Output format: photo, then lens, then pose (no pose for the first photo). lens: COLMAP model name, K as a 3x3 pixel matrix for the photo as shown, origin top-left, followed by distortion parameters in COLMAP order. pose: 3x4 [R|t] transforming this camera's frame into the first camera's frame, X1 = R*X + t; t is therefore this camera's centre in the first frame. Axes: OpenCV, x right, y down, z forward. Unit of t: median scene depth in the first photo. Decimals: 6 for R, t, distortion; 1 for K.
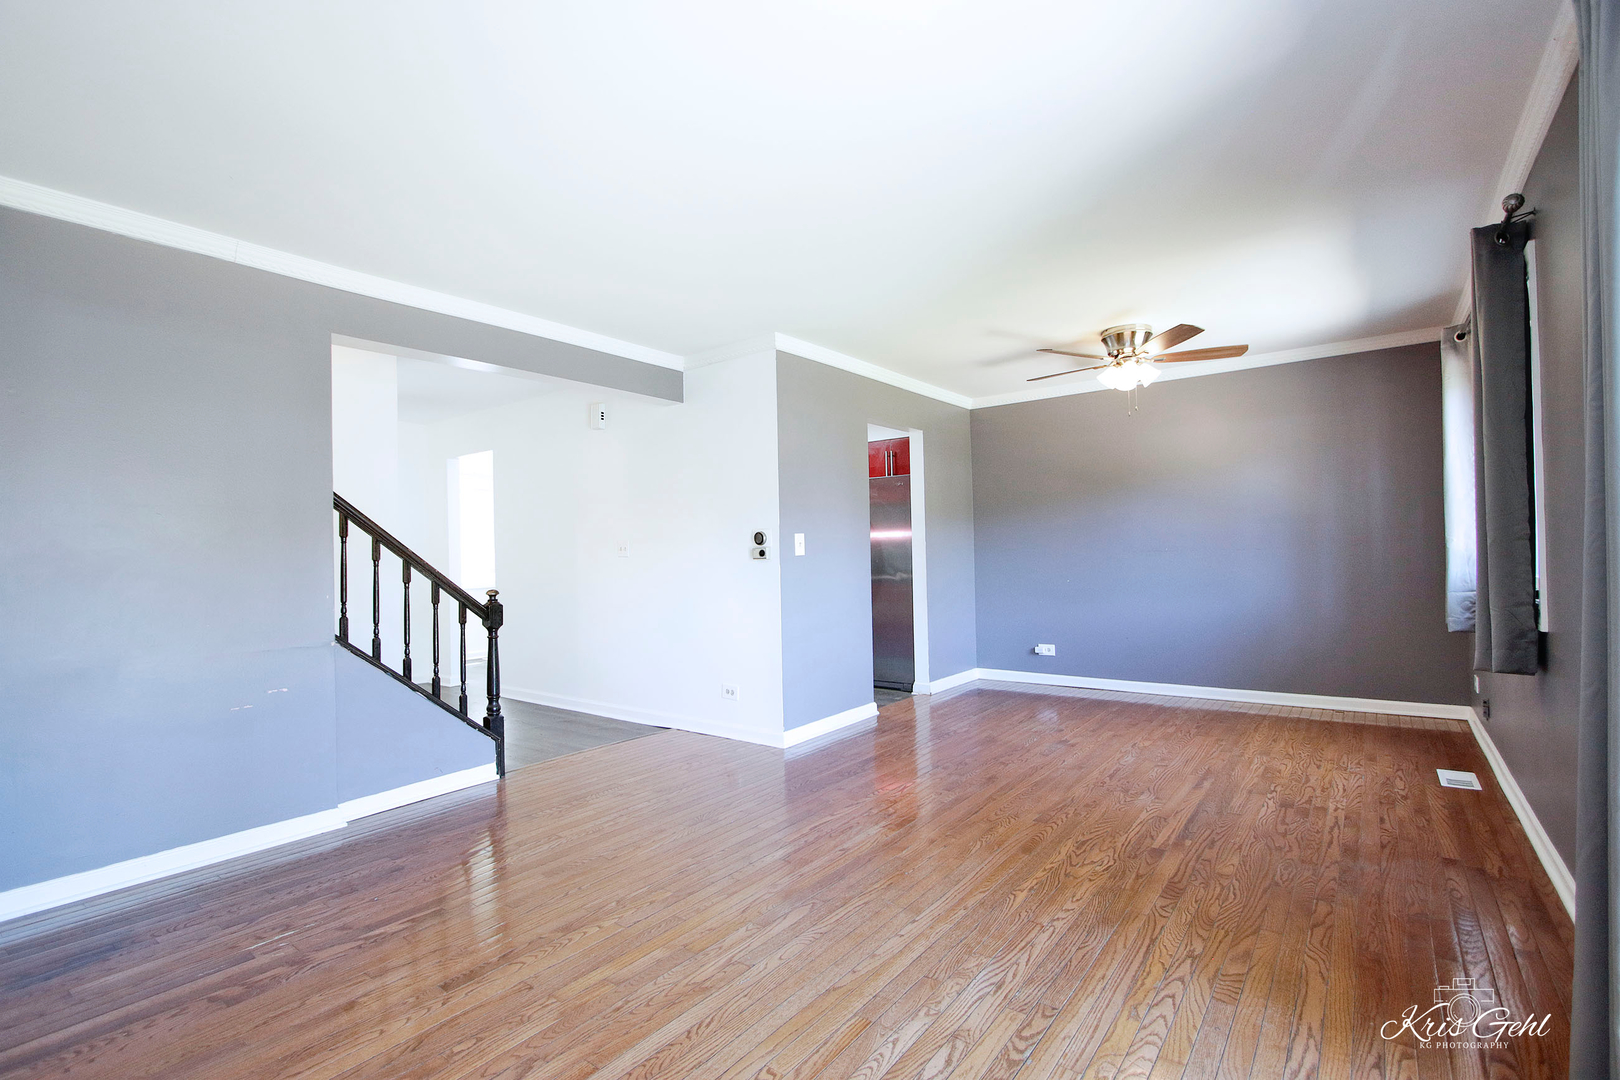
lens RADIAL K [[758.2, 0, 805.8], [0, 758.2, 547.2], [0, 0, 1]] dist [-0.012658, 0.000396]
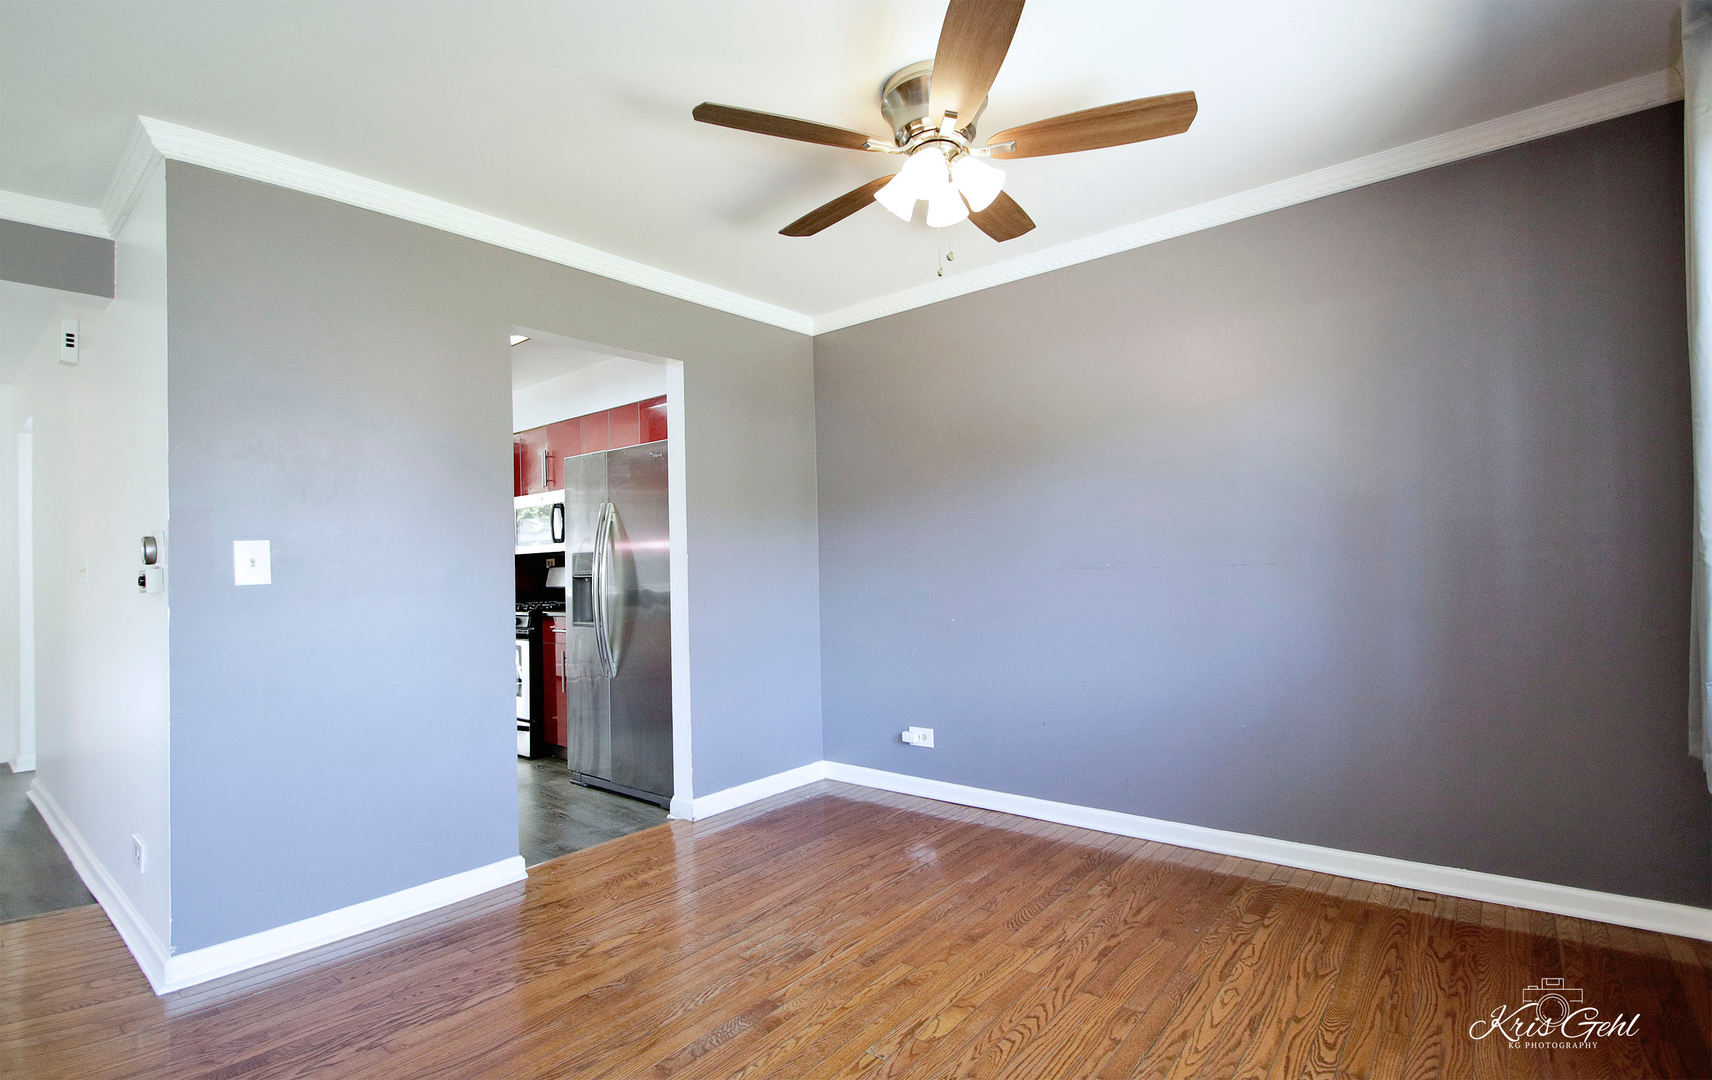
lens RADIAL K [[785.0, 0, 848.1], [0, 785.0, 553.1], [0, 0, 1]] dist [-0.029186, -0.000145]
pose [[0.998126, -0.007650, -0.060717, 0.316071], [0.007492, 0.999968, -0.002831, -0.005305], [0.060736, 0.002371, 0.998151, 0.414026]]
